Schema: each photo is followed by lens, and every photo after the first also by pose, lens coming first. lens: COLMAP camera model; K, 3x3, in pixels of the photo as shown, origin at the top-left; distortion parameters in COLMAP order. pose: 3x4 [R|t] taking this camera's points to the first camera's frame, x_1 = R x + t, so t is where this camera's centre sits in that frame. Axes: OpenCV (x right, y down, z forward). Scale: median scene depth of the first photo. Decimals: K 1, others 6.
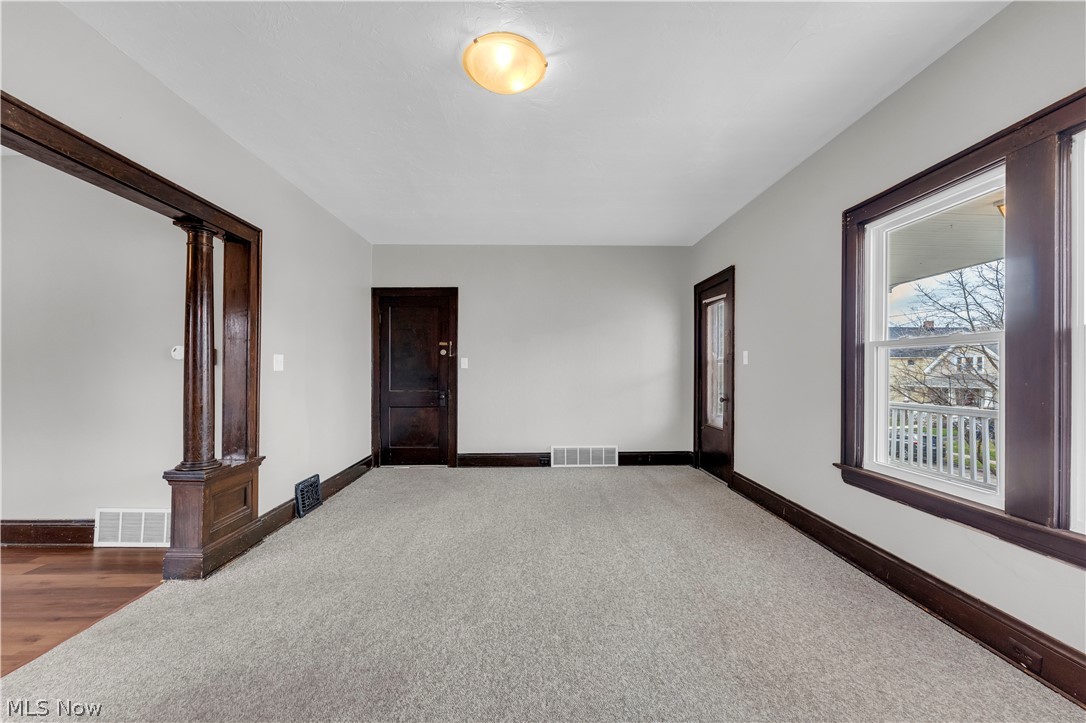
lens RADIAL K [[439.6, 0, 535.5], [0, 439.6, 369.4], [0, 0, 1]] dist [-0.000596, -0.000901]
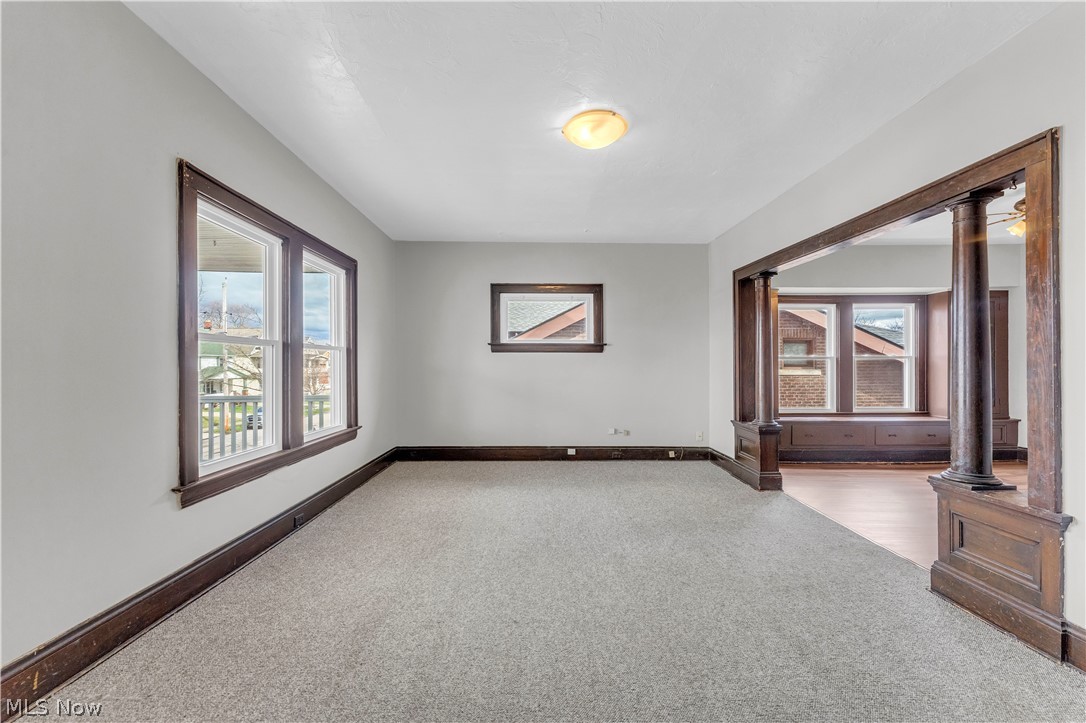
lens RADIAL K [[439.6, 0, 535.5], [0, 439.6, 369.4], [0, 0, 1]] dist [-0.000596, -0.000901]
pose [[-0.999994, -0.002392, 0.002621, 0.070195], [-0.002378, 0.999983, 0.005292, 0.004793], [-0.002633, 0.005286, -0.999983, 1.611701]]
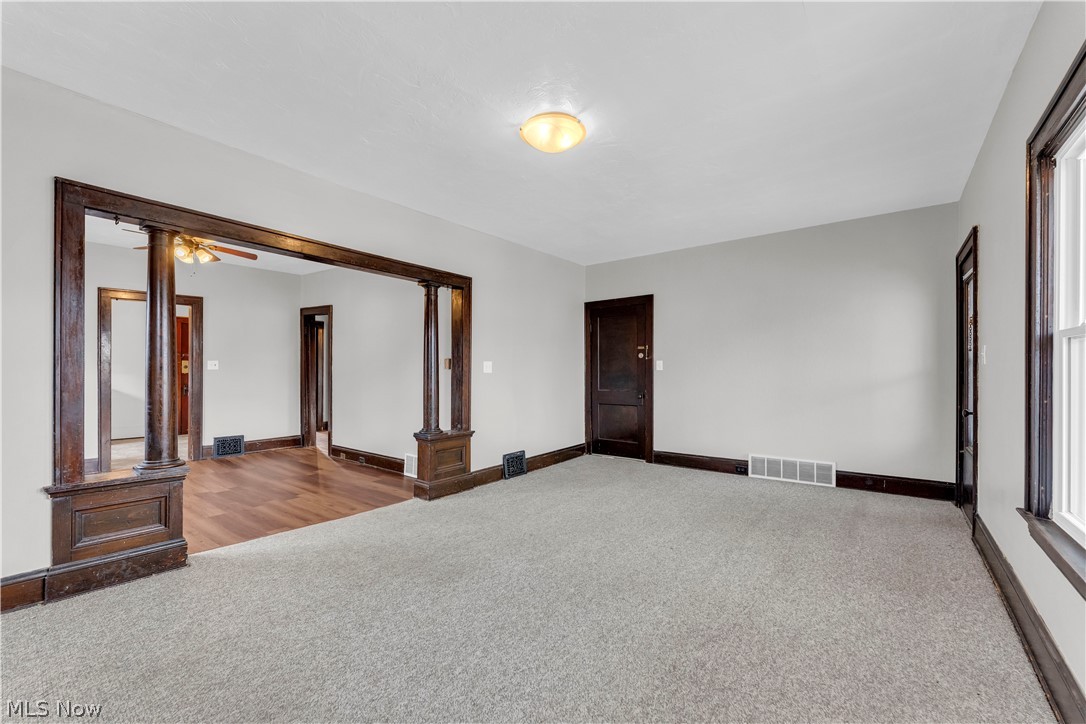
lens RADIAL K [[439.6, 0, 535.5], [0, 439.6, 369.9], [0, 0, 1]] dist [-0.000596, -0.000901]
pose [[0.774688, -0.003758, -0.632332, 0.487563], [0.002530, 0.999993, -0.002843, -0.002416], [0.632338, 0.000602, 0.774692, -0.011474]]
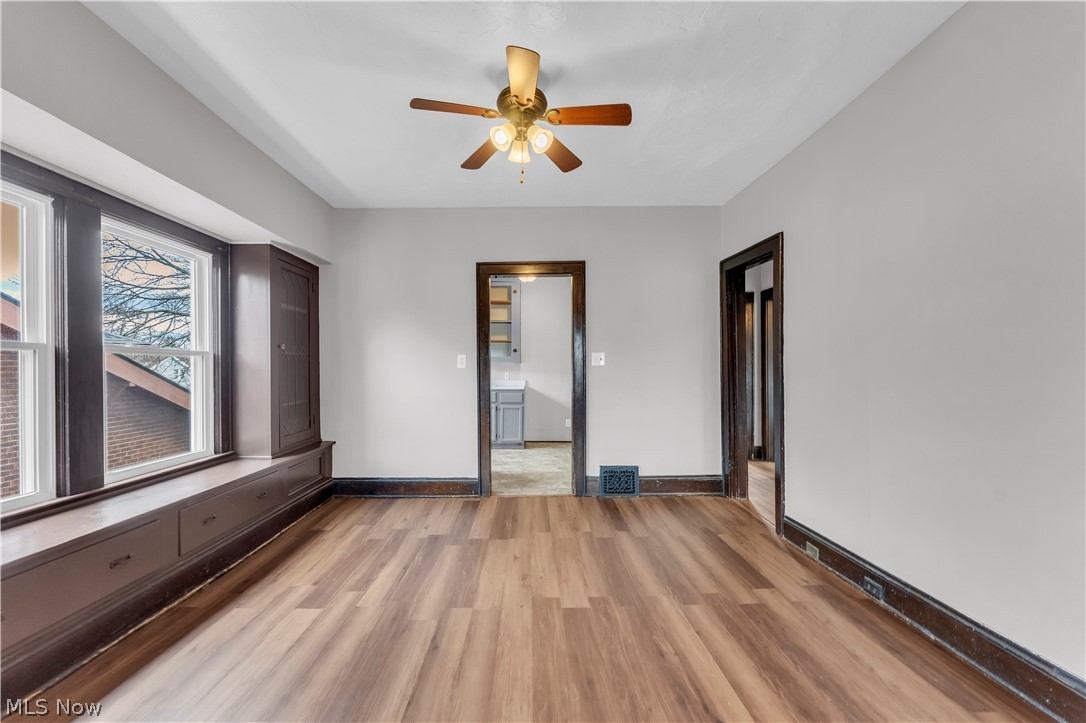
lens RADIAL K [[439.6, 0, 535.5], [0, 439.6, 369.4], [0, 0, 1]] dist [-0.000596, -0.000901]
pose [[0.002613, -0.006193, -0.999977, -0.559604], [0.006741, 0.999958, -0.006175, 0.005906], [0.999974, -0.006725, 0.002655, 0.414323]]
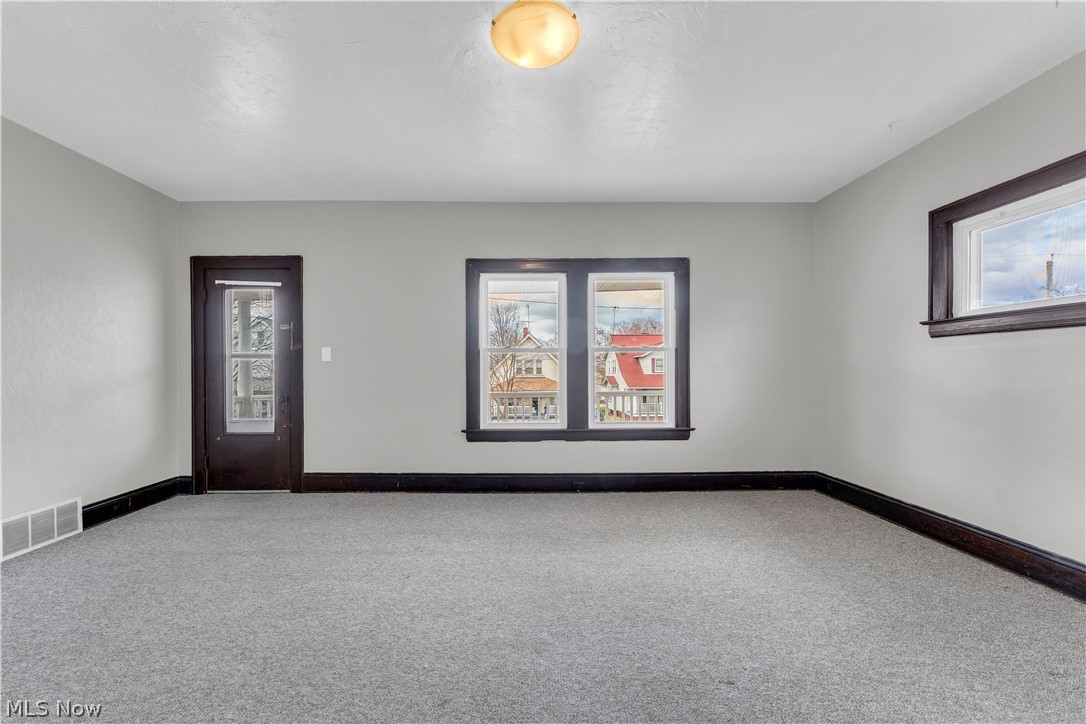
lens RADIAL K [[439.6, 0, 535.5], [0, 439.6, 369.9], [0, 0, 1]] dist [-0.000596, -0.000901]
pose [[-0.007267, -0.001156, 0.999973, -0.710755], [0.003613, 0.999993, 0.001183, 0.012166], [-0.999967, 0.003622, -0.007263, 0.709839]]
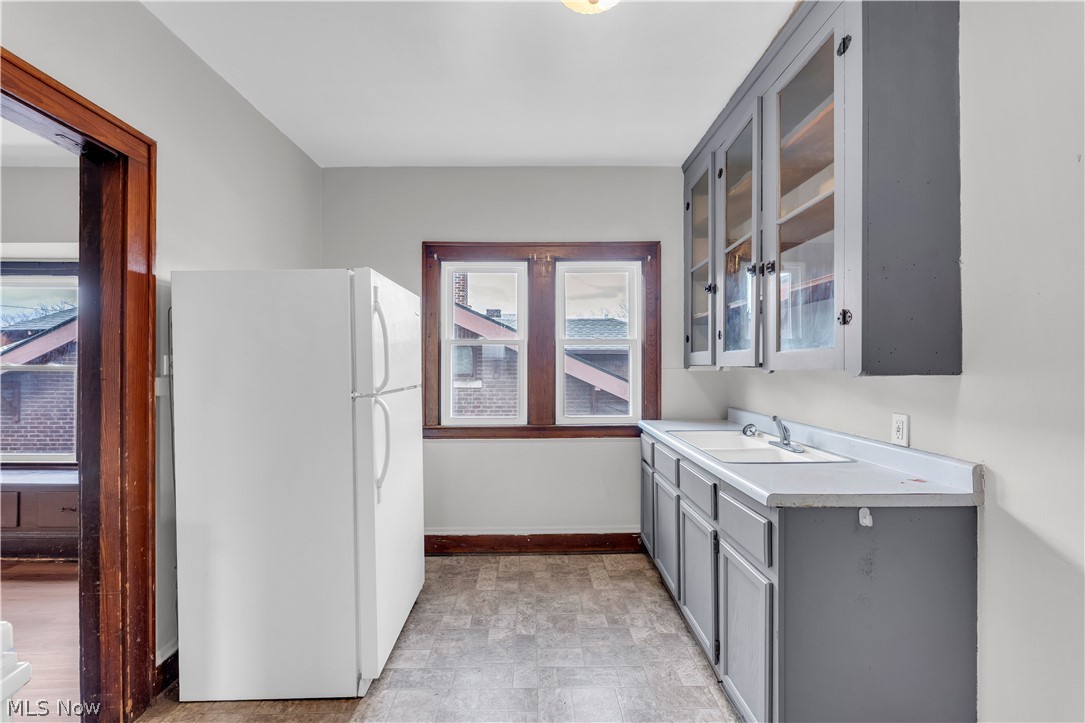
lens RADIAL K [[445.3, 0, 536.5], [0, 445.3, 368.8], [0, 0, 1]] dist [0.001808, -0.000184]
pose [[-0.999966, -0.007487, 0.003483, -2.475039], [-0.007497, 0.999968, -0.002746, -0.044029], [-0.003462, -0.002772, -0.999990, 0.811830]]
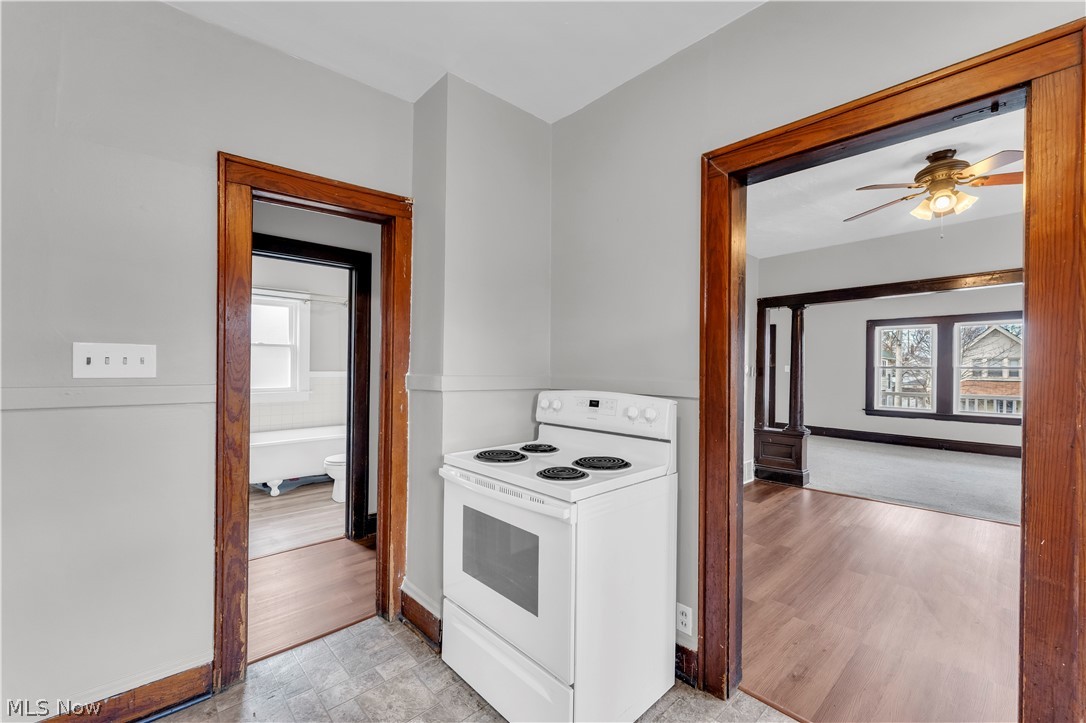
lens RADIAL K [[439.6, 0, 535.5], [0, 439.6, 369.4], [0, 0, 1]] dist [-0.000596, -0.000901]
pose [[0.746372, -0.001810, 0.665526, -2.547607], [-0.005197, 0.999950, 0.008548, -0.049044], [-0.665508, -0.009839, 0.746326, 0.273584]]
